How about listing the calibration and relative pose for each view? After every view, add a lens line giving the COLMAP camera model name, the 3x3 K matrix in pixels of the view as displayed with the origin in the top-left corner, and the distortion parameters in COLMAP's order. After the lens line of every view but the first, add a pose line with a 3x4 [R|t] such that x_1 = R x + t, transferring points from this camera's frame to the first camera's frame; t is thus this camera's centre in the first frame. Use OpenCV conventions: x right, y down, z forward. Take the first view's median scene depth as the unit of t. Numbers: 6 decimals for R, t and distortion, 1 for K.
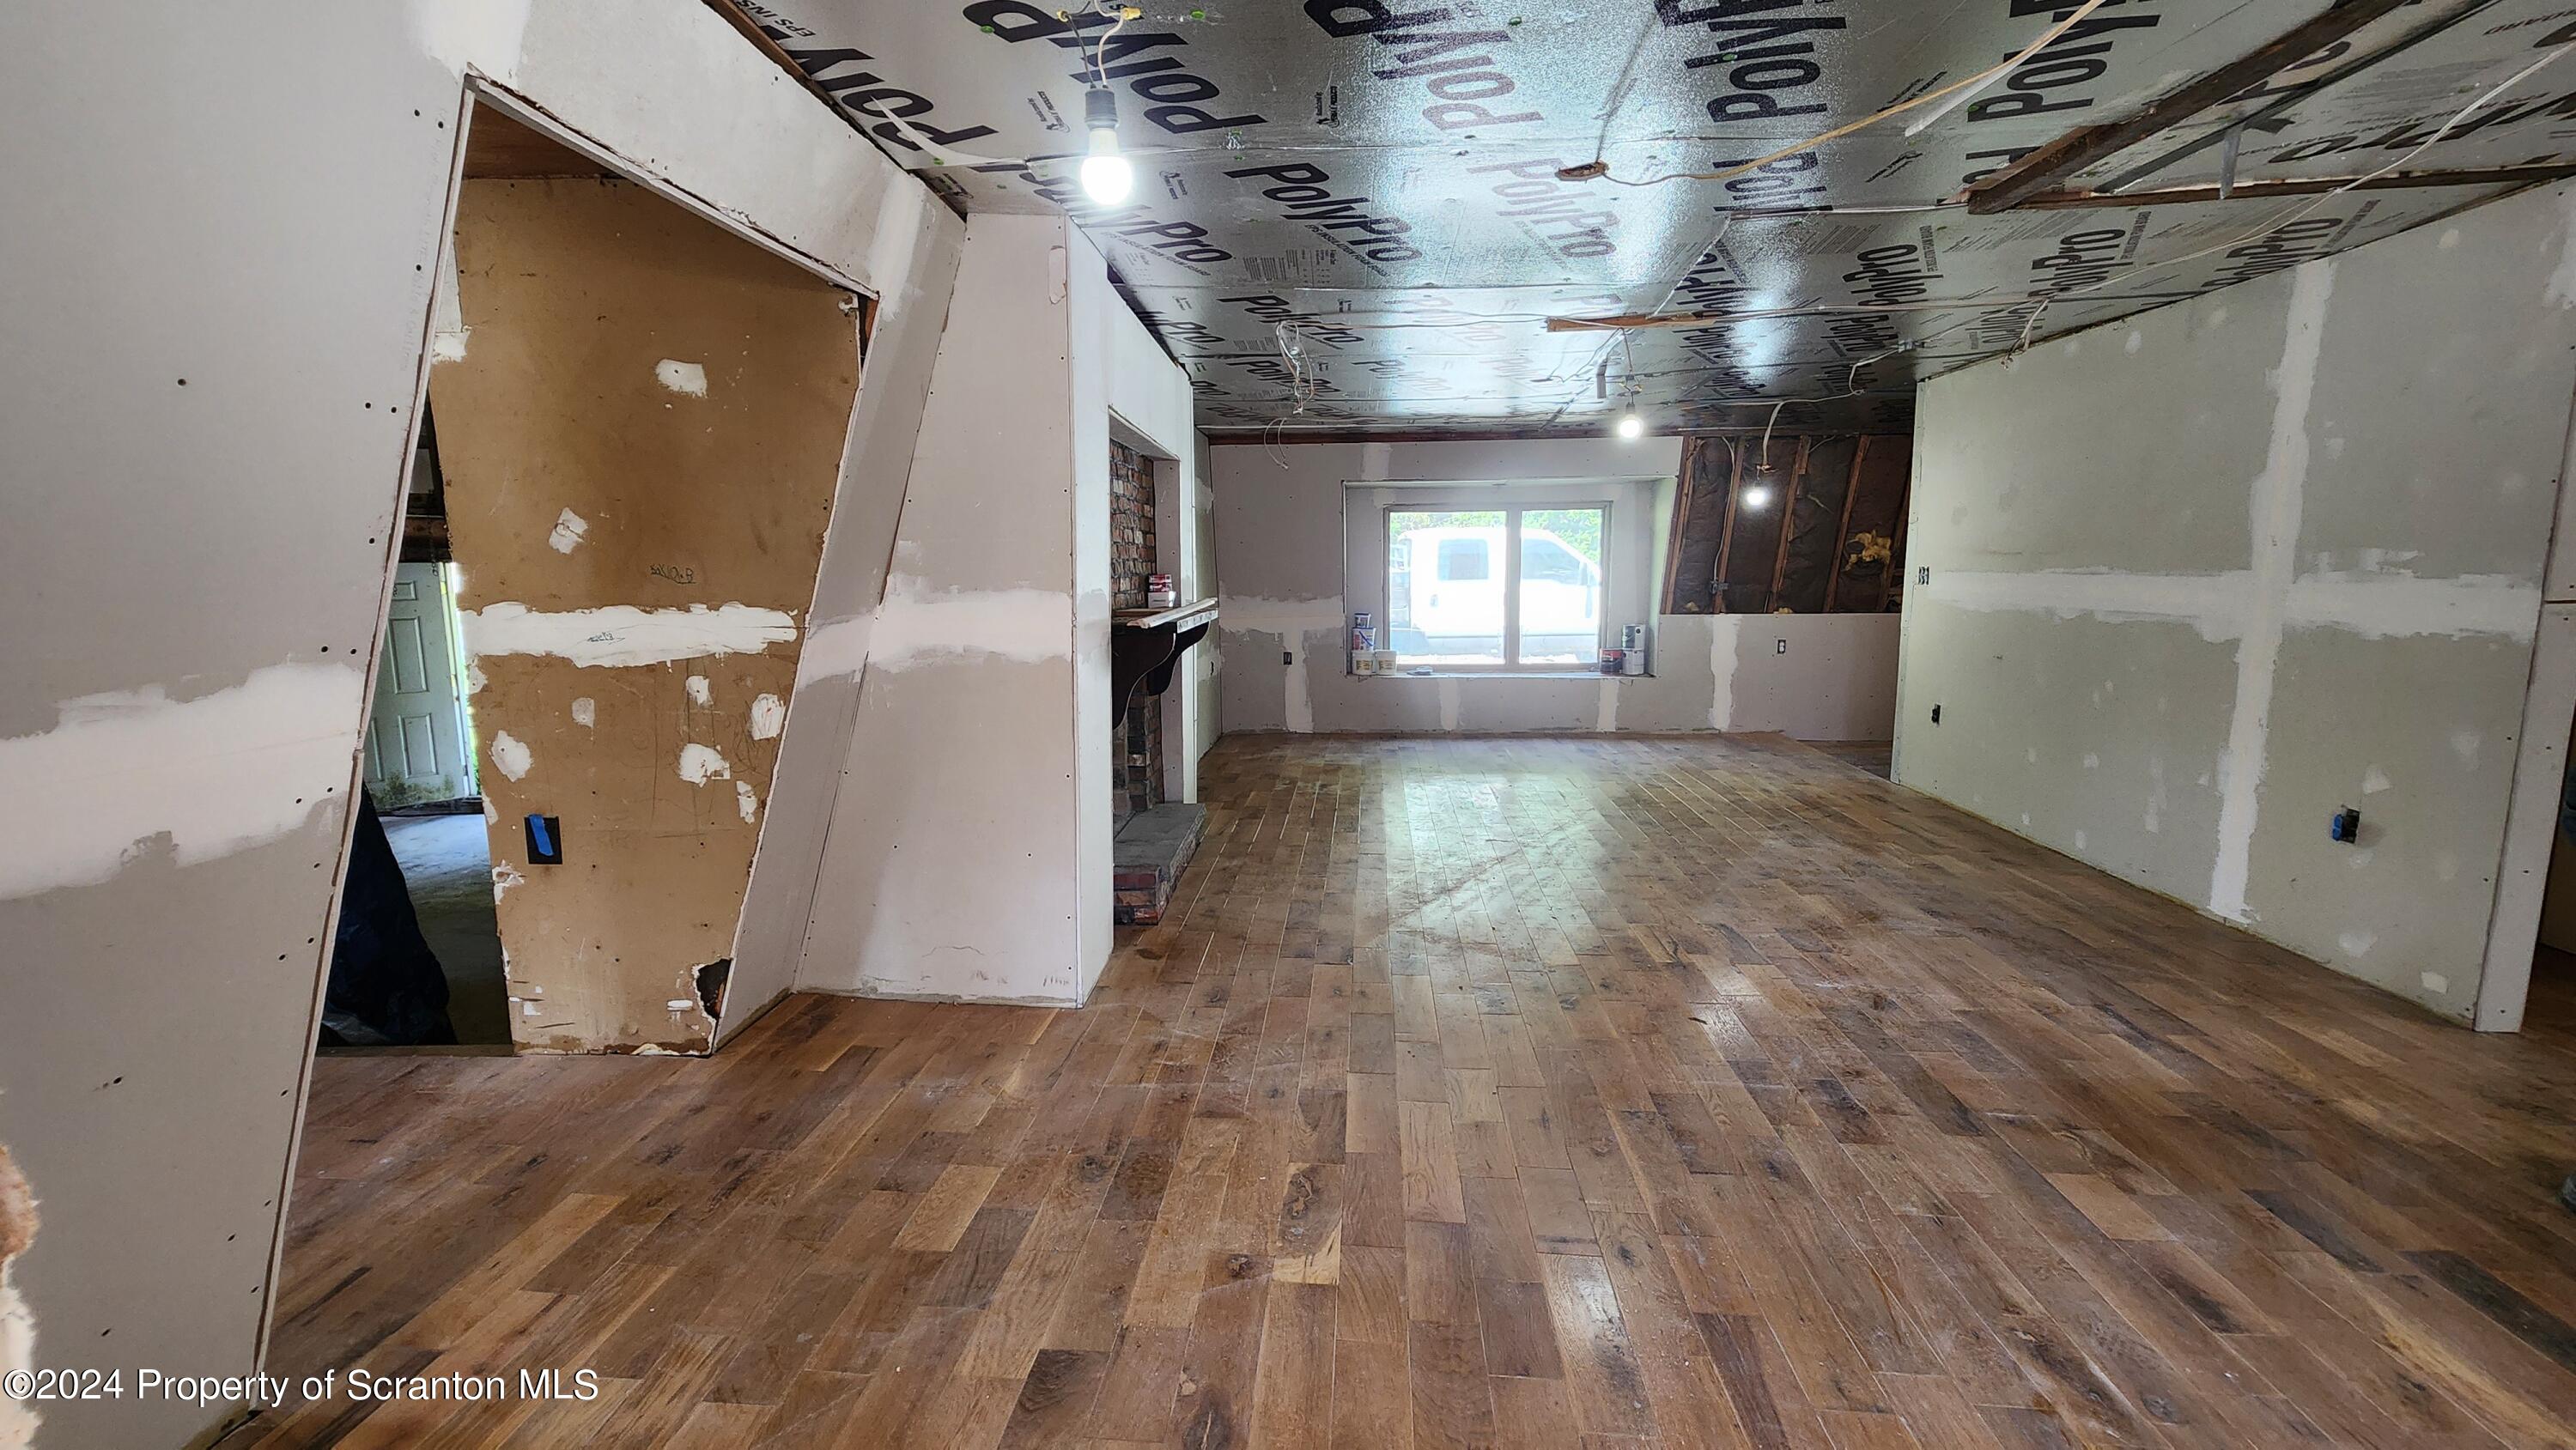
lens RADIAL K [[1061.2, 0, 1271.1], [0, 1061.2, 715.4], [0, 0, 1]] dist [-0.003400, 0.001262]
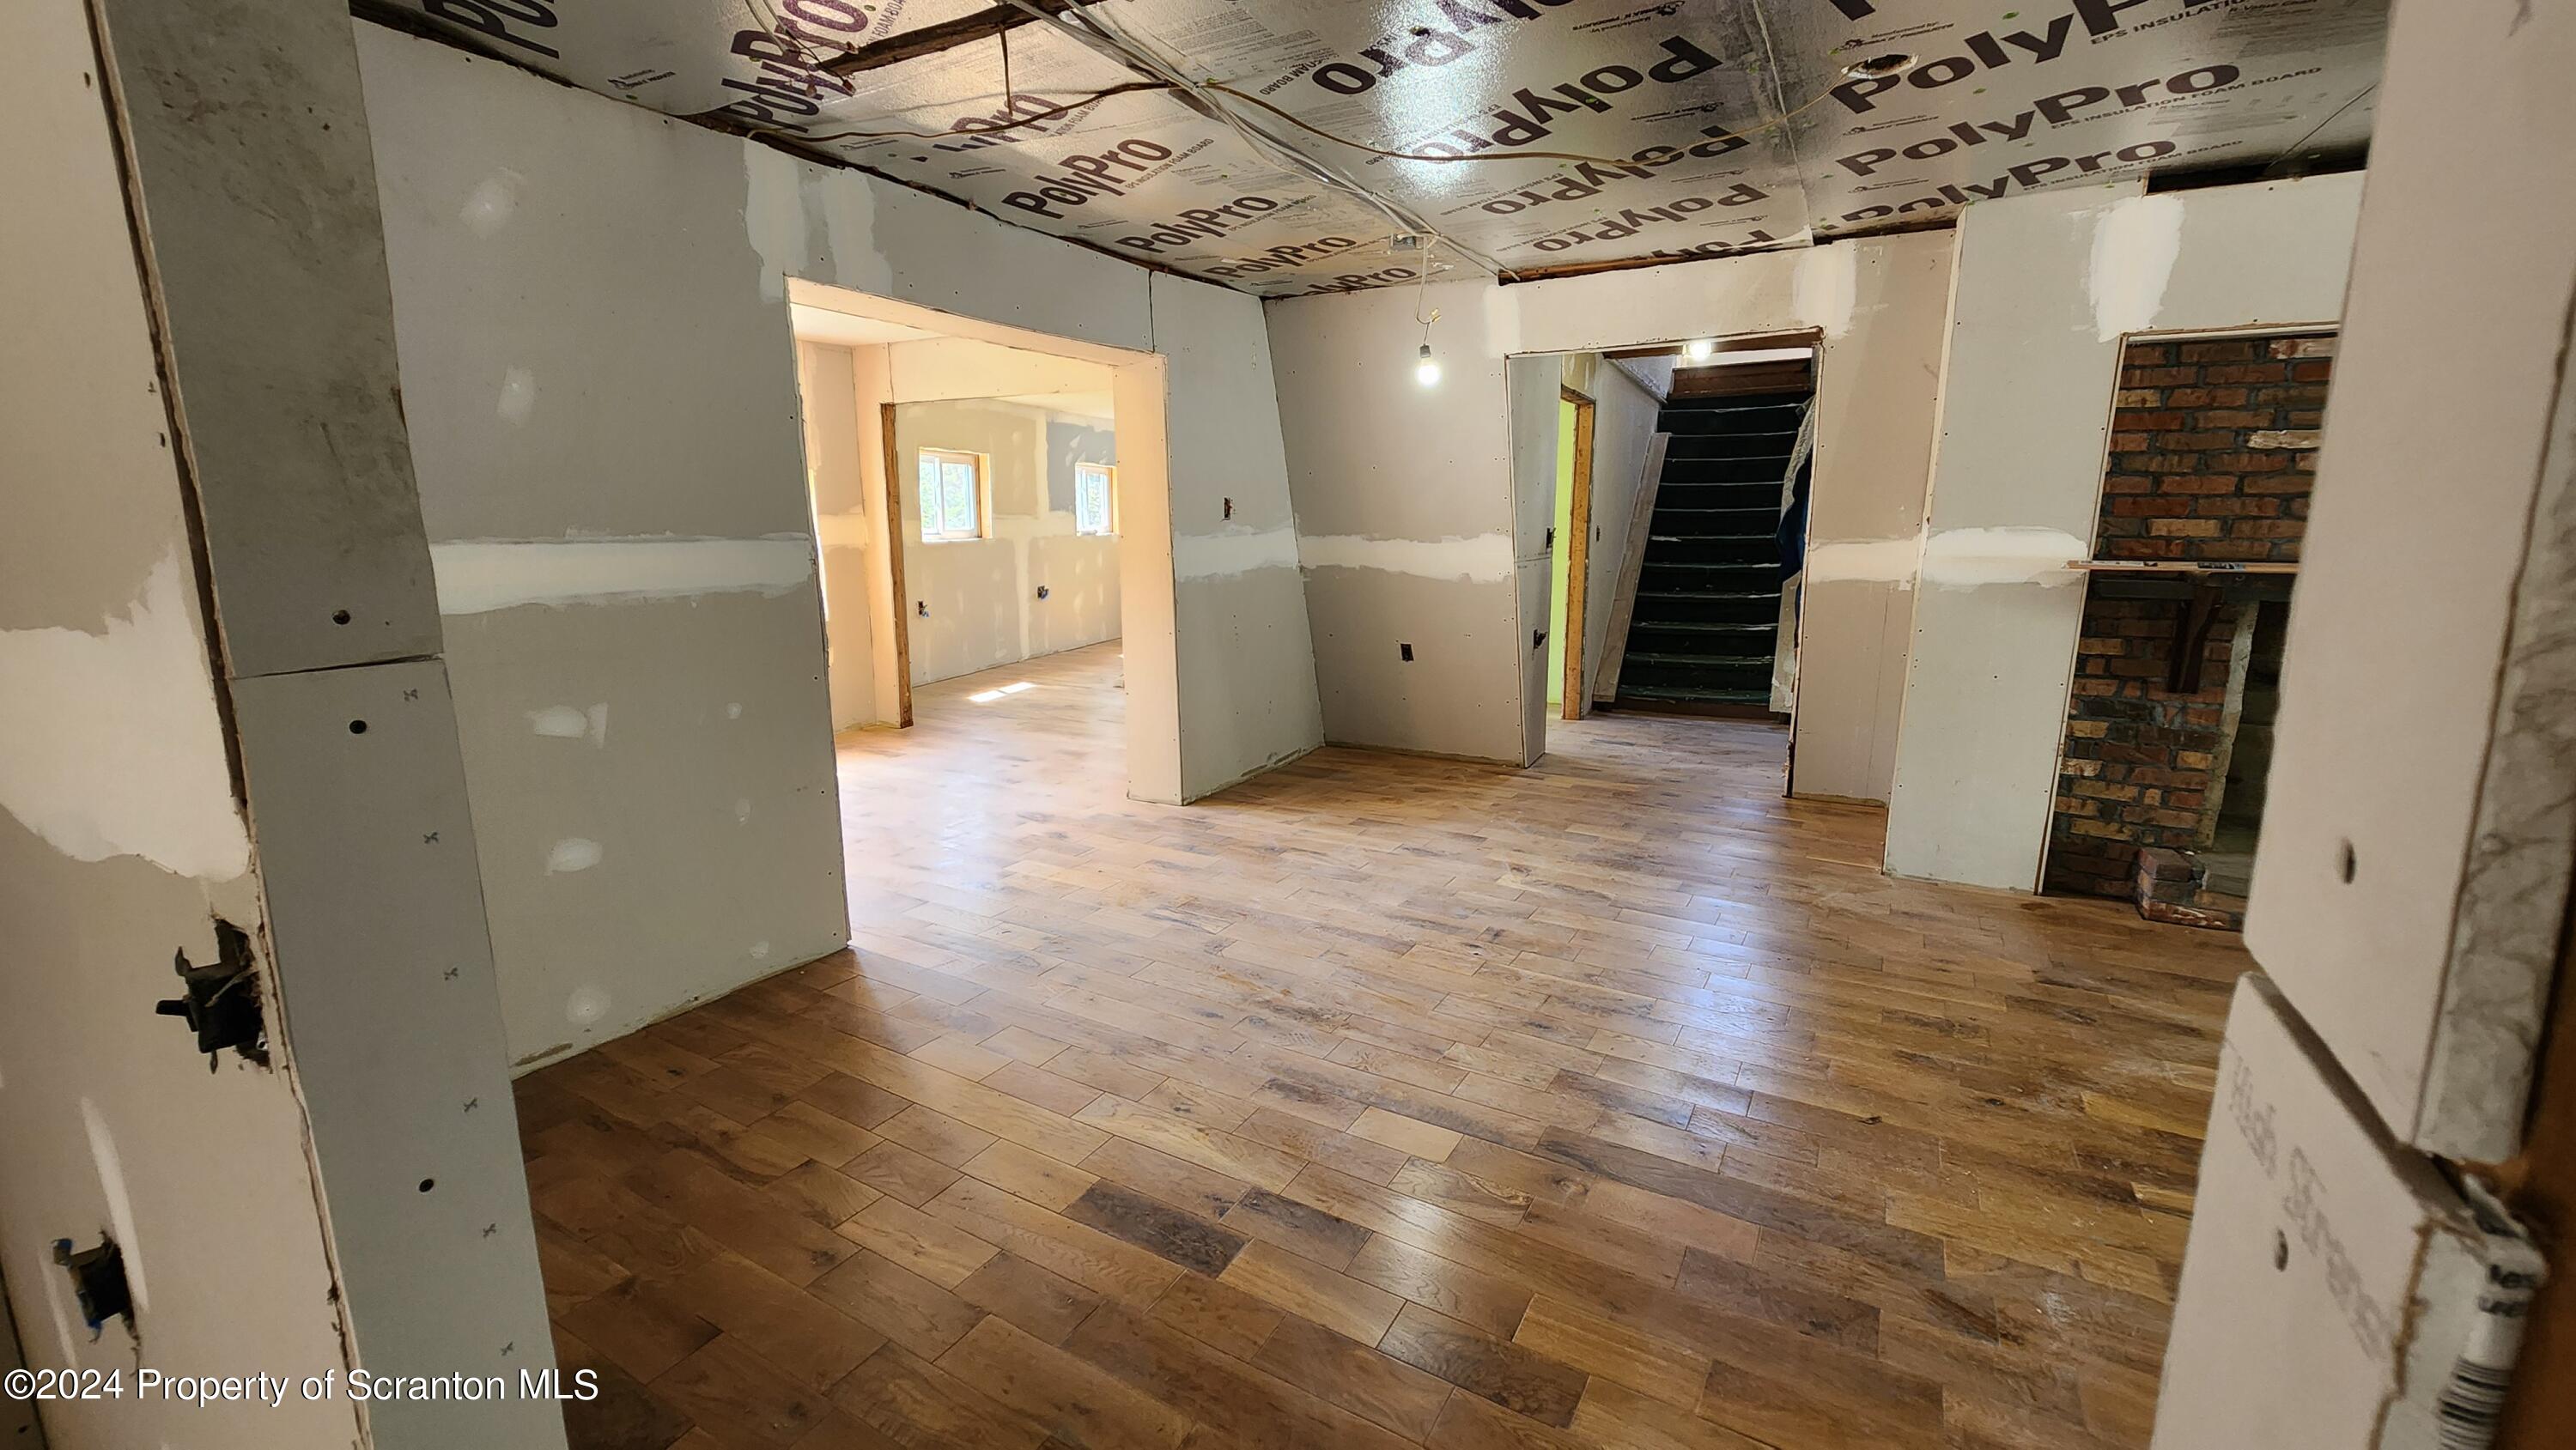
lens RADIAL K [[1061.2, 0, 1281.9], [0, 1061.2, 716.6], [0, 0, 1]] dist [-0.003400, 0.001262]
pose [[-0.435632, 0.180195, -0.881904, 1.094643], [-0.119660, 0.959468, 0.255152, -0.116084], [0.892136, 0.216681, -0.396412, 0.791110]]
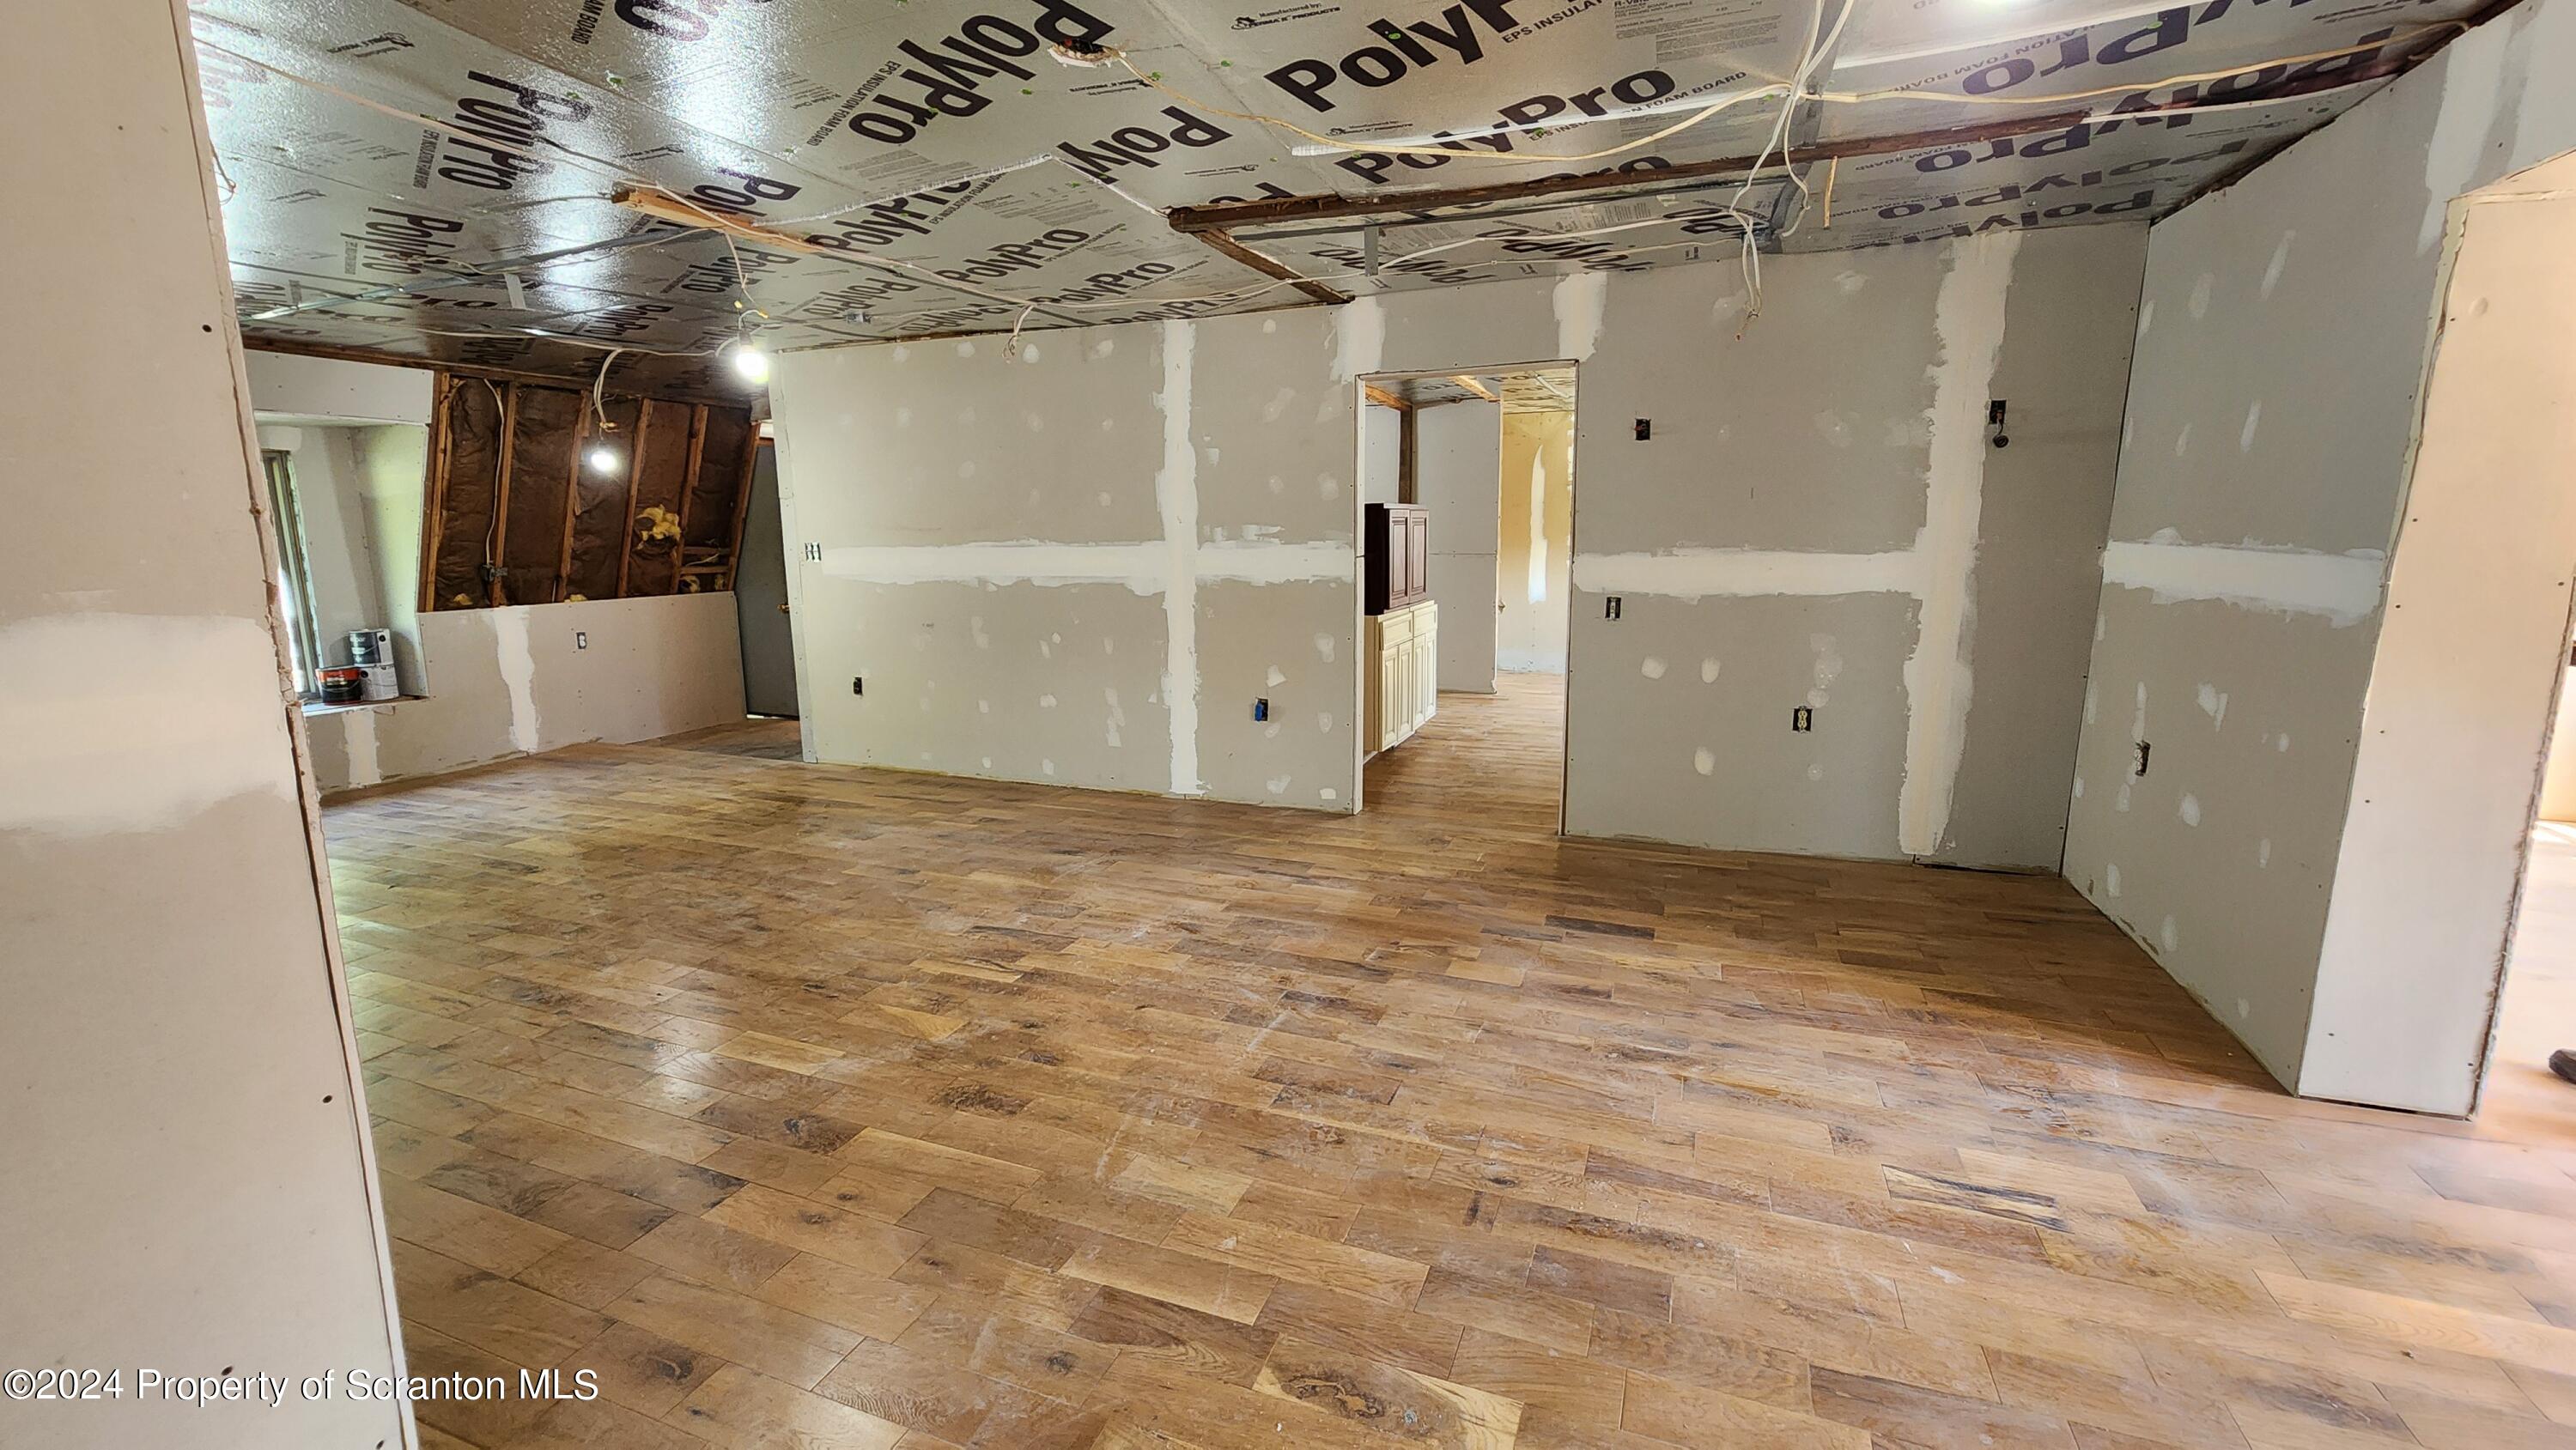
lens RADIAL K [[1061.2, 0, 1297.3], [0, 1061.2, 708.9], [0, 0, 1]] dist [-0.003400, 0.001262]
pose [[0.277563, -0.153636, 0.948343, -0.399334], [0.143797, 0.982654, 0.117107, -0.066776], [-0.949885, 0.103864, 0.294841, 0.507503]]
